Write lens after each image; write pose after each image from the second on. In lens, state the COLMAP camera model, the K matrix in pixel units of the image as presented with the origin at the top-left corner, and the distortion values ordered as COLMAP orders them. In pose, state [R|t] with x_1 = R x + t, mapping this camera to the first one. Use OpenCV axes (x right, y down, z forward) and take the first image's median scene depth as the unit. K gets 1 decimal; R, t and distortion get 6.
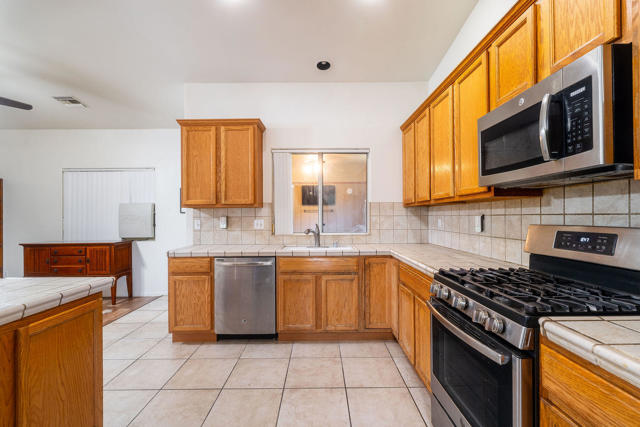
lens RADIAL K [[290.0, 0, 320.7], [0, 290.0, 213.9], [0, 0, 1]] dist [-0.007424, -0.001087]
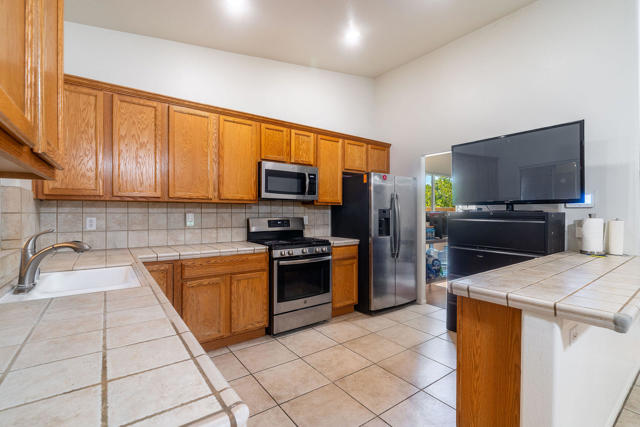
lens RADIAL K [[290.0, 0, 321.0], [0, 290.0, 213.4], [0, 0, 1]] dist [-0.007424, -0.001087]
pose [[-0.588226, 0.003368, 0.808689, -0.798686], [-0.004161, 0.999965, -0.007191, 0.011955], [-0.808686, -0.007595, -0.588192, 1.221988]]
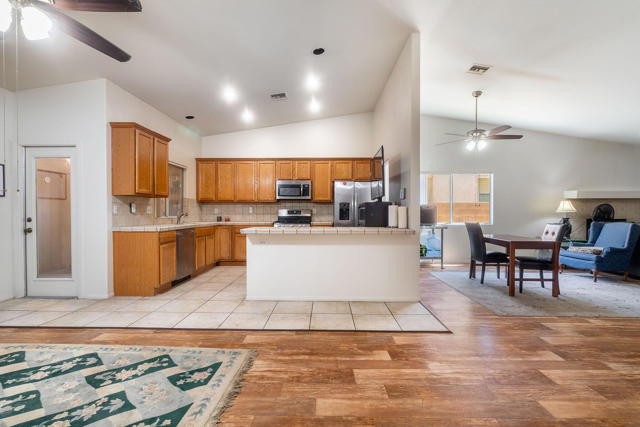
lens RADIAL K [[290.0, 0, 322.3], [0, 290.0, 215.6], [0, 0, 1]] dist [-0.007424, -0.001087]
pose [[0.026028, -0.002096, 0.999659, -2.153451], [-0.007284, 0.999971, 0.002286, 0.073980], [-0.999635, -0.007341, 0.026012, 0.217564]]
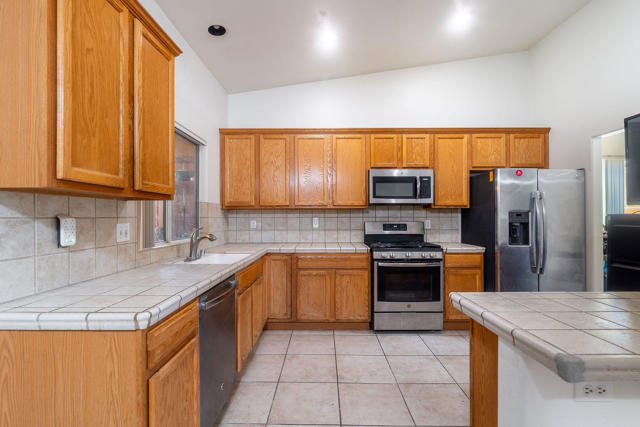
lens RADIAL K [[290.0, 0, 321.9], [0, 290.0, 216.9], [0, 0, 1]] dist [-0.007424, -0.001087]
pose [[0.015925, 0.009368, 0.999829, -1.003906], [-0.005779, 0.999940, -0.009277, 0.015442], [-0.999856, -0.005631, 0.015978, 0.892646]]
